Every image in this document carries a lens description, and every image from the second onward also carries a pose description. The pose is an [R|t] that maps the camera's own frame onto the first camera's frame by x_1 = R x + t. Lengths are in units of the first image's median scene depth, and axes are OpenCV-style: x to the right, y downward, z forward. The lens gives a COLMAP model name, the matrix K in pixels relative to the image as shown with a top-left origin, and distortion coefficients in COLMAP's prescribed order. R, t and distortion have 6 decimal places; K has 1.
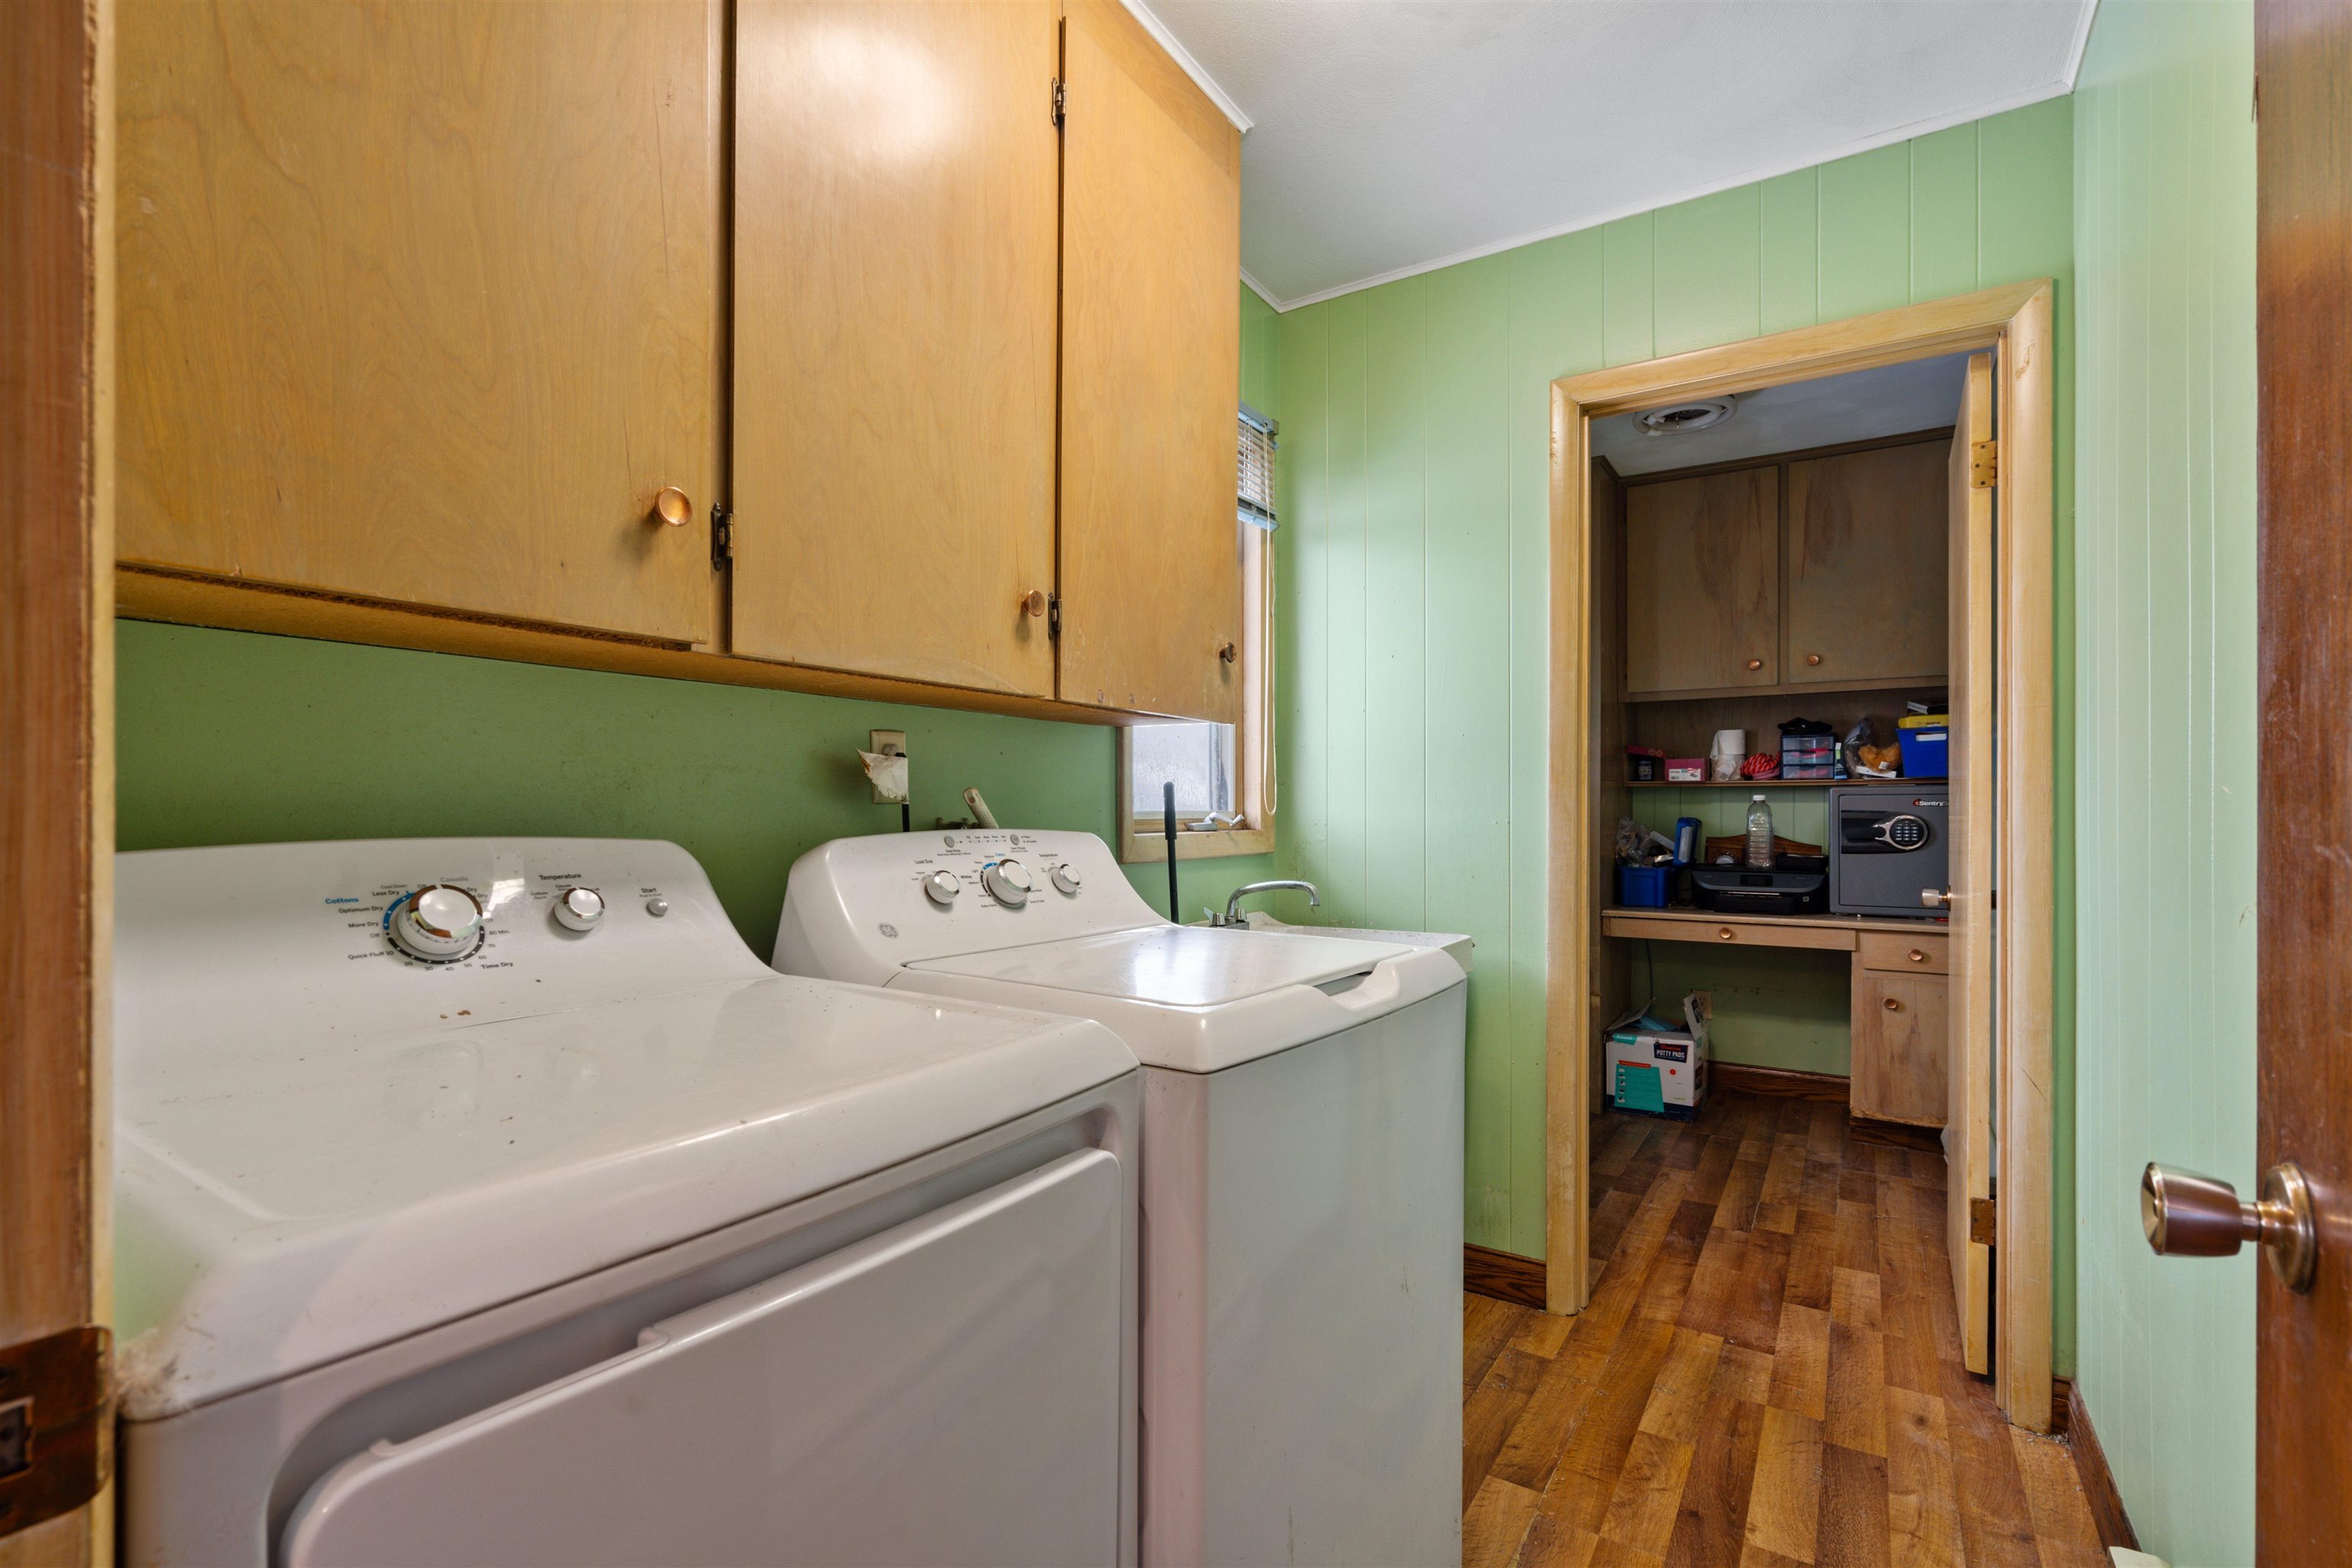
lens RADIAL K [[1076.3, 0, 1168.8], [0, 1076.3, 799.3], [0, 0, 1]] dist [-0.003895, 0.000415]
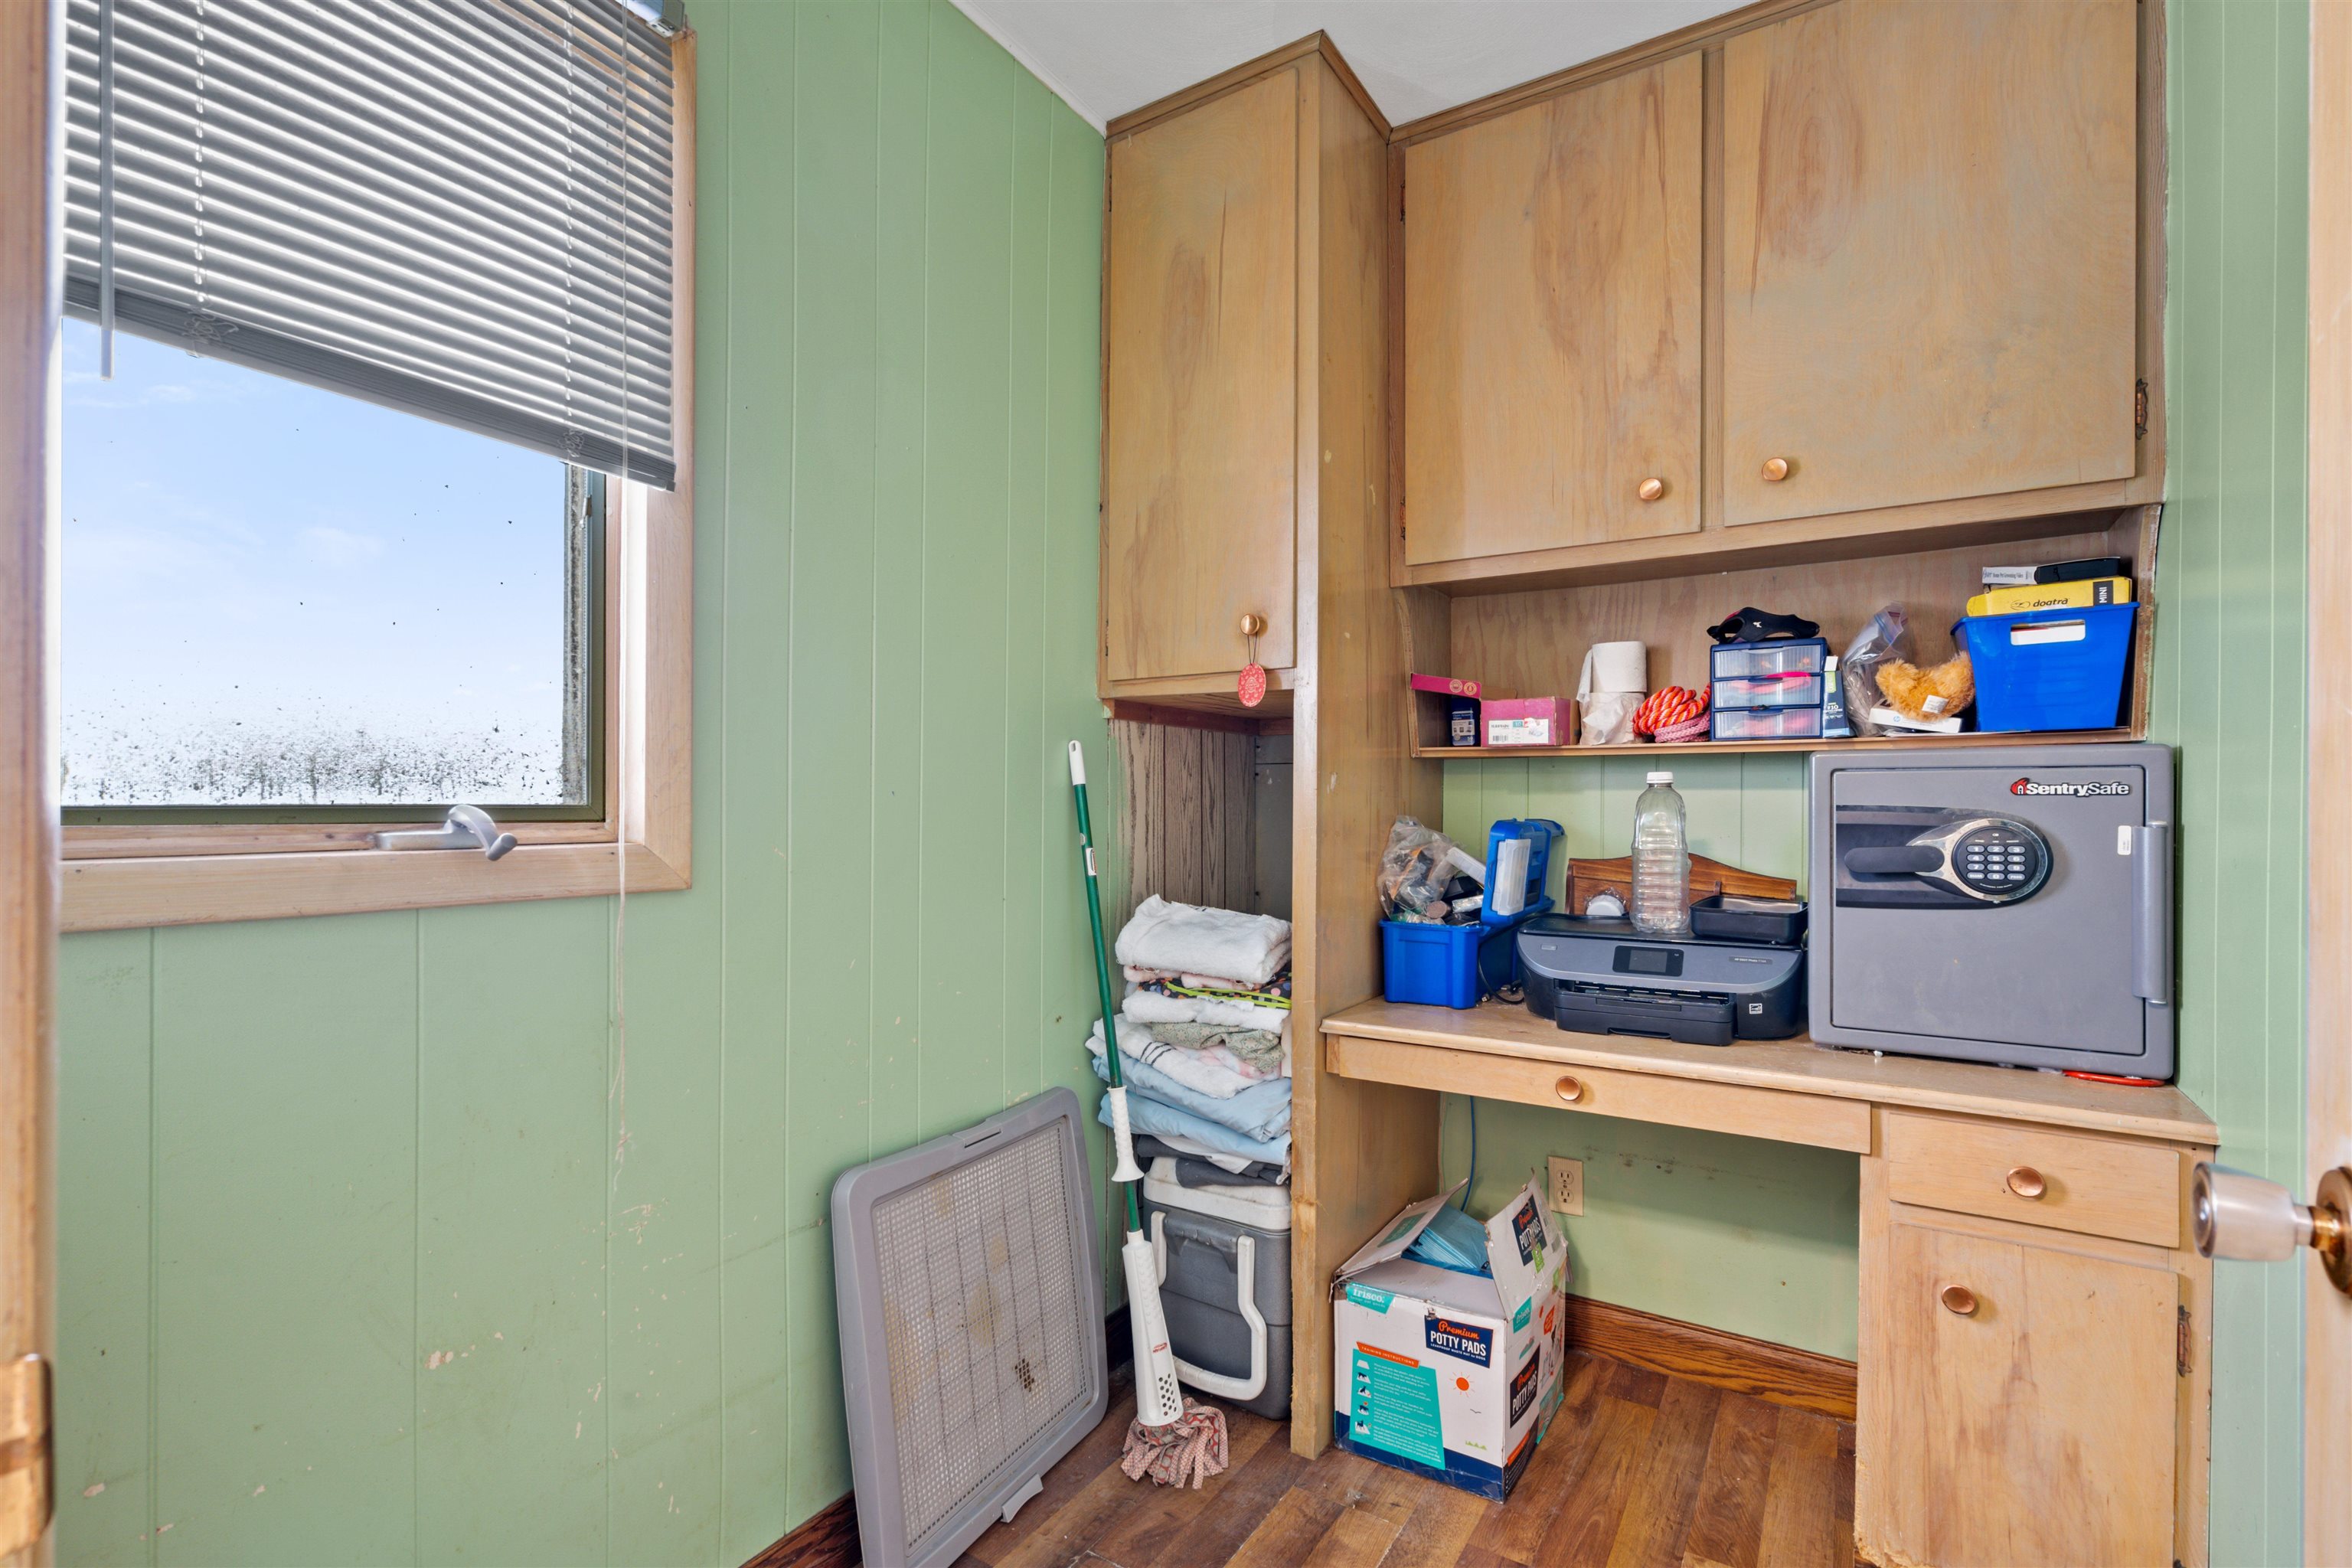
lens RADIAL K [[1076.3, 0, 1180.6], [0, 1076.3, 792.0], [0, 0, 1]] dist [-0.003895, 0.000415]
pose [[0.999959, 0.005165, 0.007481, 0.340342], [-0.005148, 0.999984, -0.002309, 0.006885], [-0.007493, 0.002271, 0.999969, 0.540875]]
